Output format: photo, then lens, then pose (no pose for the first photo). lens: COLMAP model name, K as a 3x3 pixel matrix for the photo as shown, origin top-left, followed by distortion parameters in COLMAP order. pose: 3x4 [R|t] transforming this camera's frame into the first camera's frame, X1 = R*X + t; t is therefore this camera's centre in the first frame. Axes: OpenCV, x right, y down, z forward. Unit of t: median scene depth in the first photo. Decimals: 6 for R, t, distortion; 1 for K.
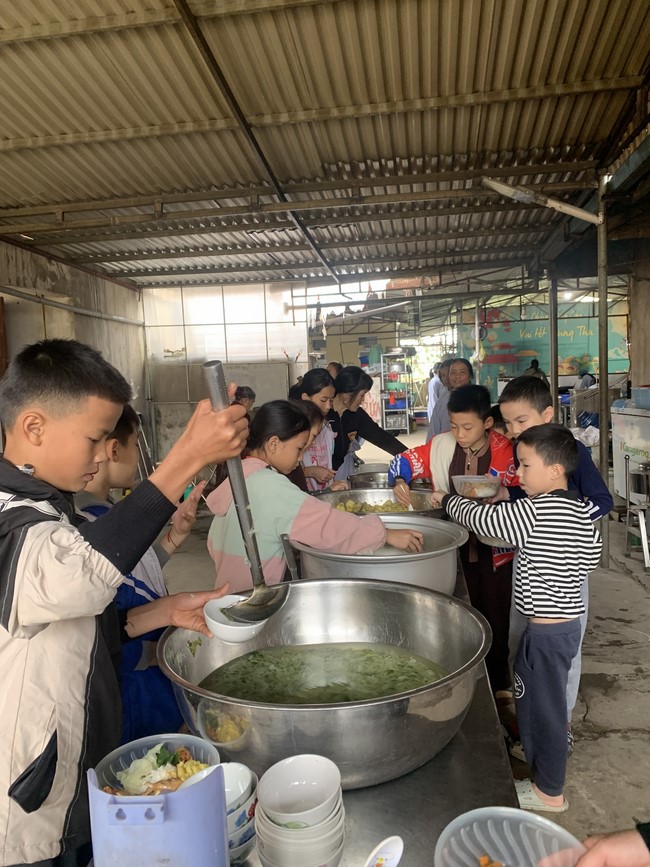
lens RADIAL K [[668.9, 0, 317.8], [0, 668.9, 431.2], [0, 0, 1]] dist [0.064279, -0.050435]
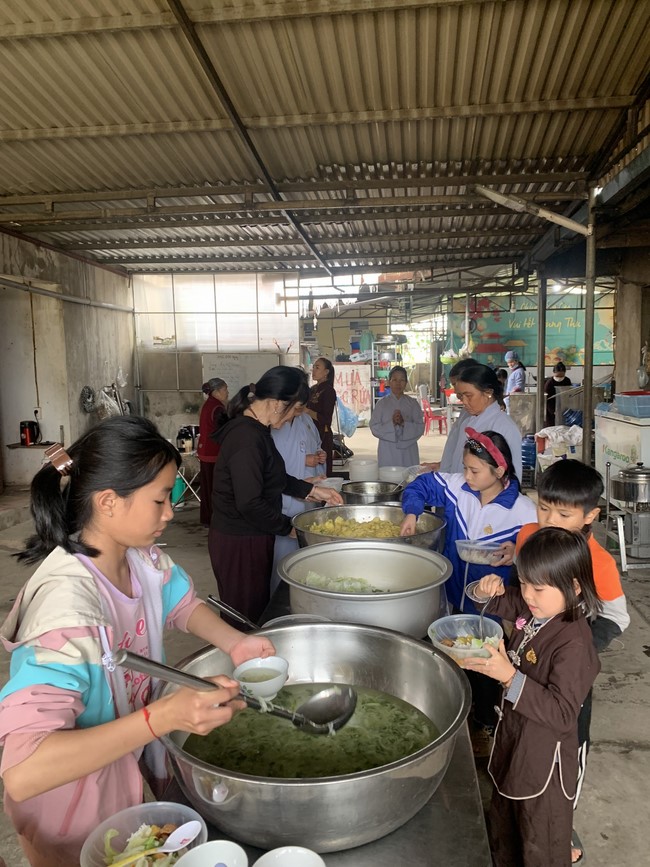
lens RADIAL K [[668.9, 0, 332.4], [0, 668.9, 428.0], [0, 0, 1]] dist [0.064279, -0.050435]
pose [[0.999076, 0.019116, 0.038488, -0.001836], [-0.020121, 0.999462, 0.025909, -0.024718], [-0.037972, -0.026660, 0.998923, -0.006406]]
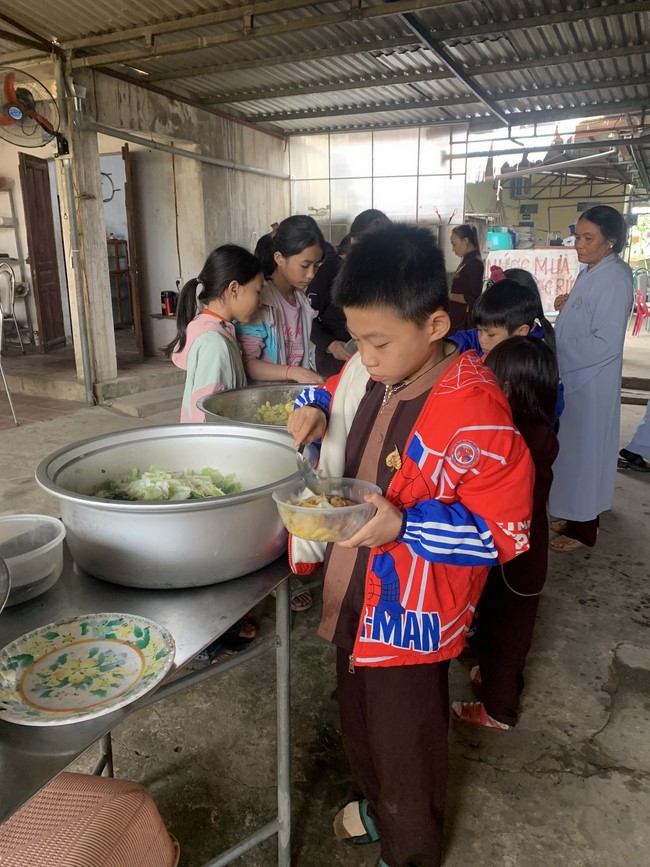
lens RADIAL K [[673.4, 0, 327.2], [0, 673.4, 427.1], [0, 0, 1]] dist [0.024781, 0.003447]
pose [[0.951300, 0.115682, -0.285737, 0.125094], [-0.062265, 0.979919, 0.189427, -0.004999], [0.301912, -0.162411, 0.939400, 0.129051]]
